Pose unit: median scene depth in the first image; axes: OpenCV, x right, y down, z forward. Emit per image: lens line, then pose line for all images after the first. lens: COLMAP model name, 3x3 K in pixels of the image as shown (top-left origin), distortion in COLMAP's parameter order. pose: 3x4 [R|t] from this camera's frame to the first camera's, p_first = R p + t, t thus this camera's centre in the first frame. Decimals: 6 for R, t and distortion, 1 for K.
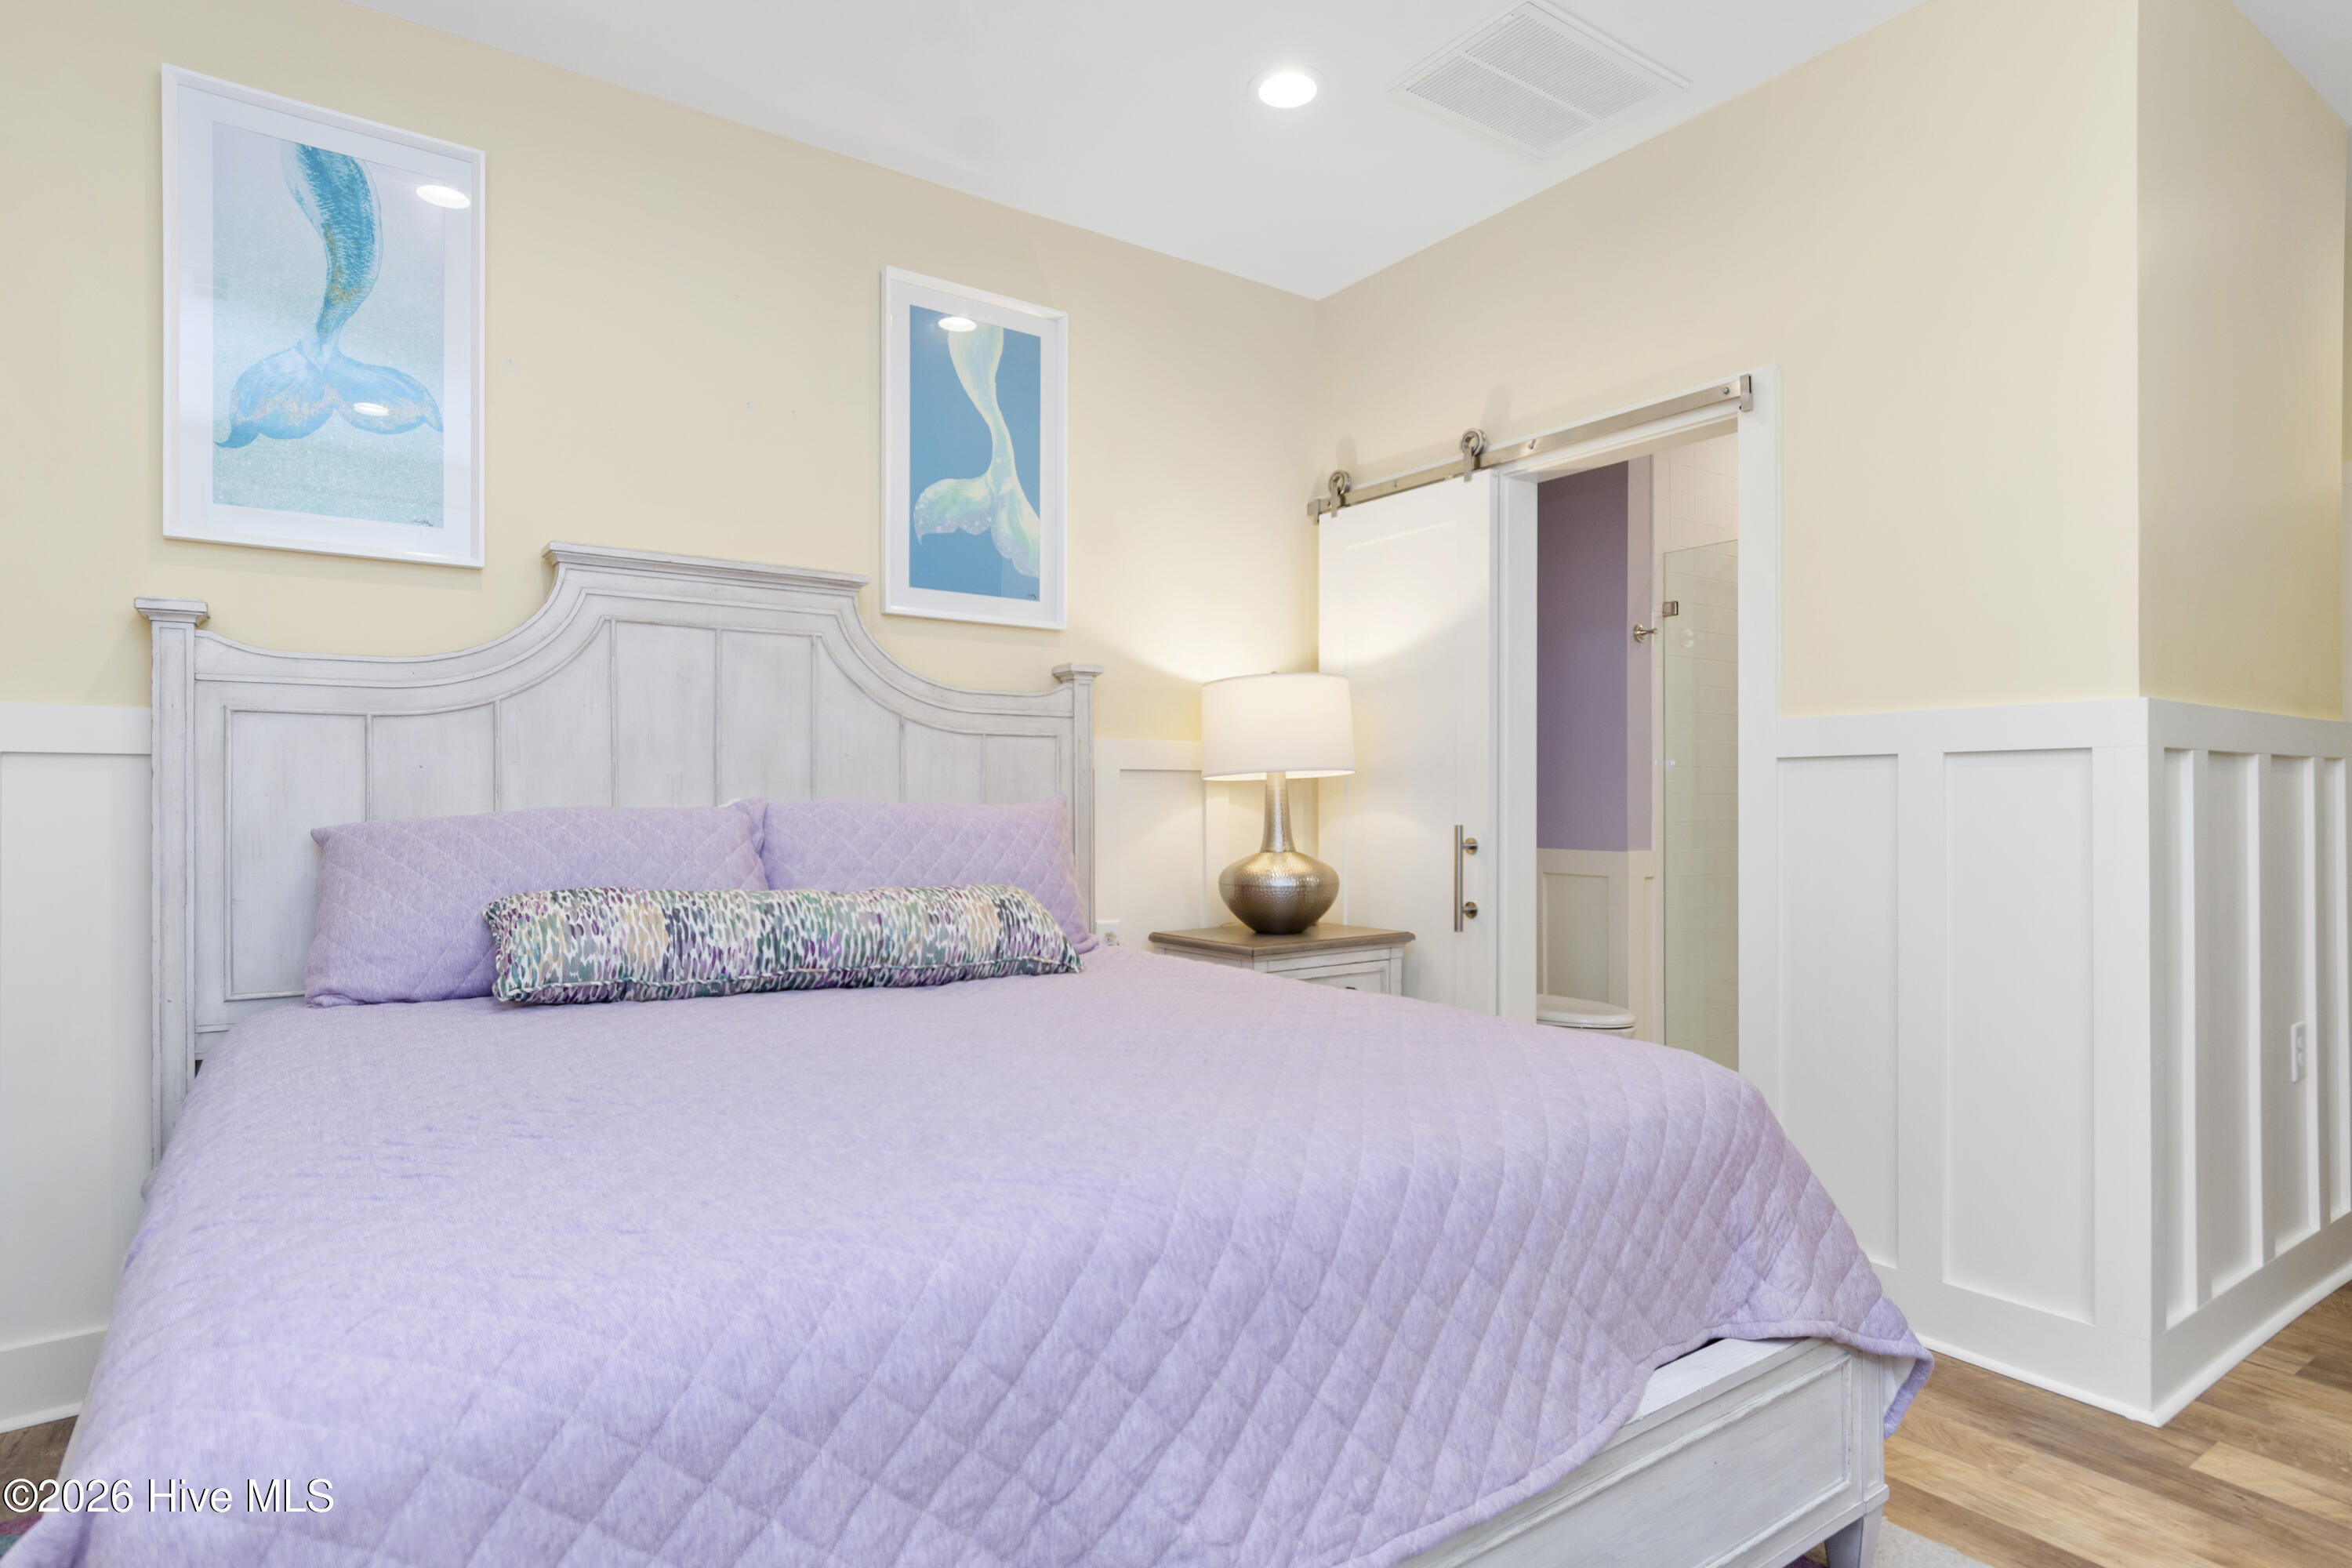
lens RADIAL K [[1253.6, 0, 1178.6], [0, 1253.6, 796.9], [0, 0, 1]] dist [0.009723, -0.000876]
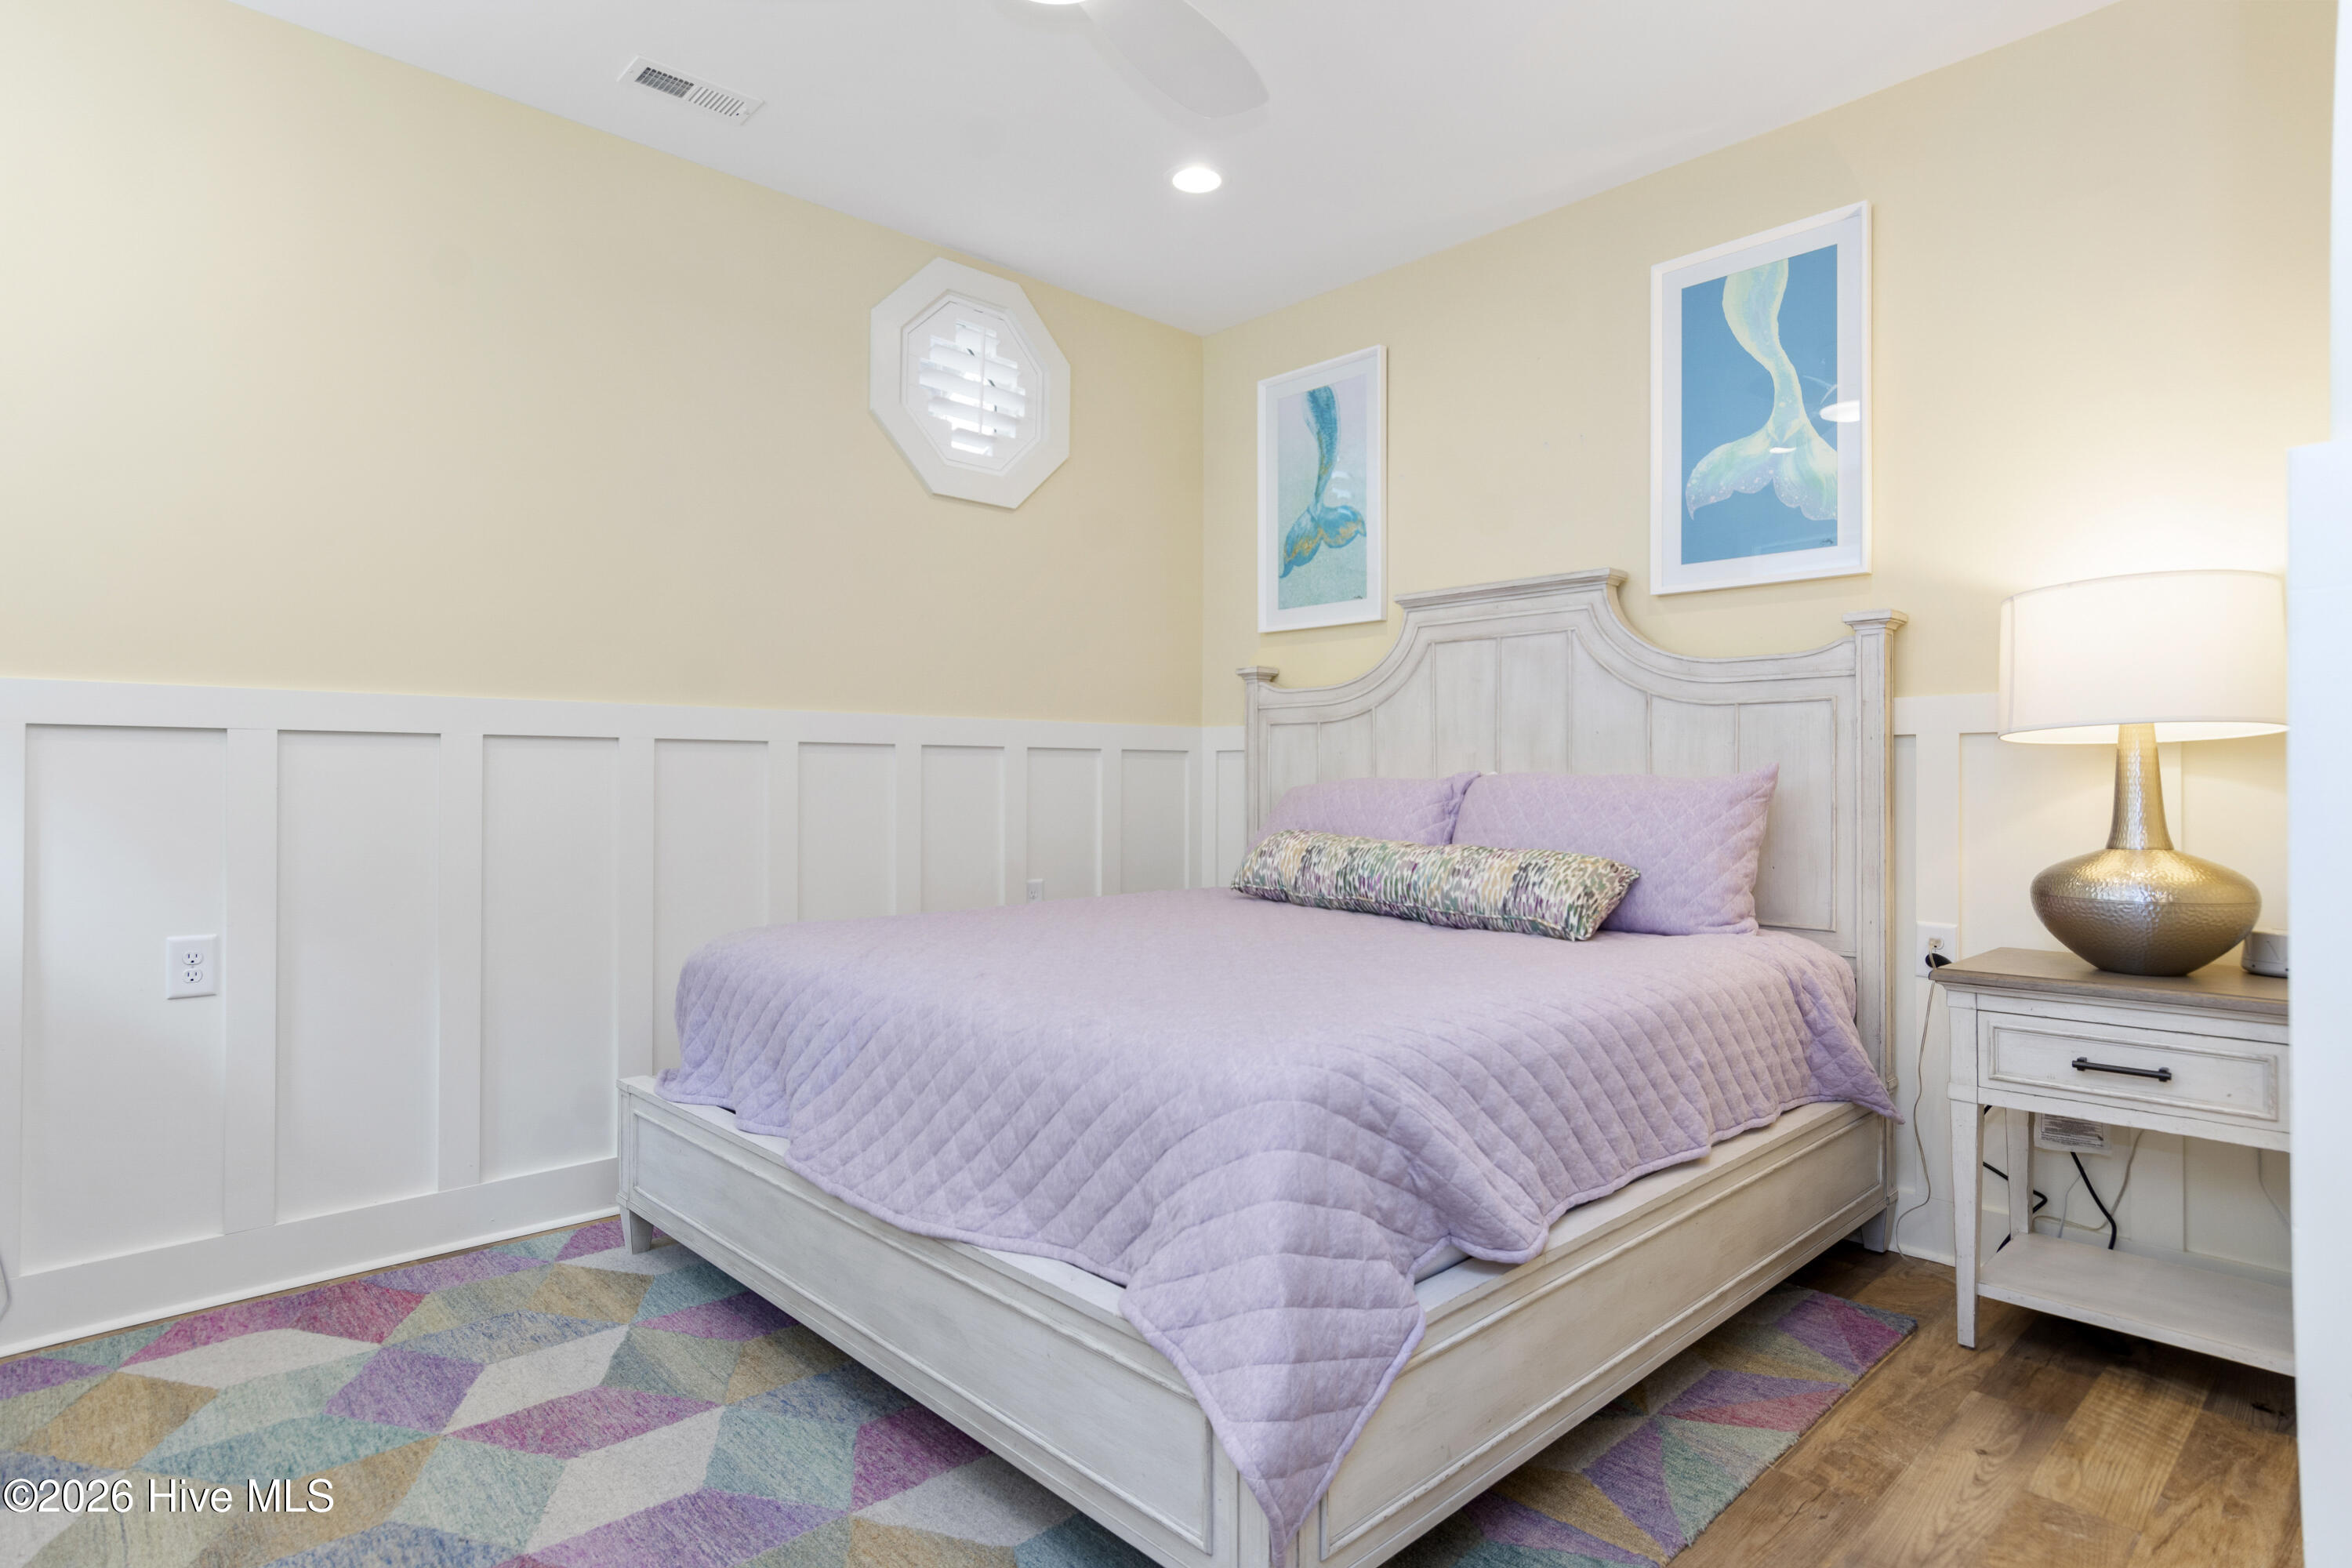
lens RADIAL K [[1242.9, 0, 1182.1], [0, 1242.9, 774.5], [0, 0, 1]] dist [0.002962, -0.002877]
pose [[0.143873, -0.006508, -0.989575, 0.868417], [-0.002197, 0.999974, -0.006896, 0.013109], [0.989594, 0.003167, 0.143855, 0.542094]]
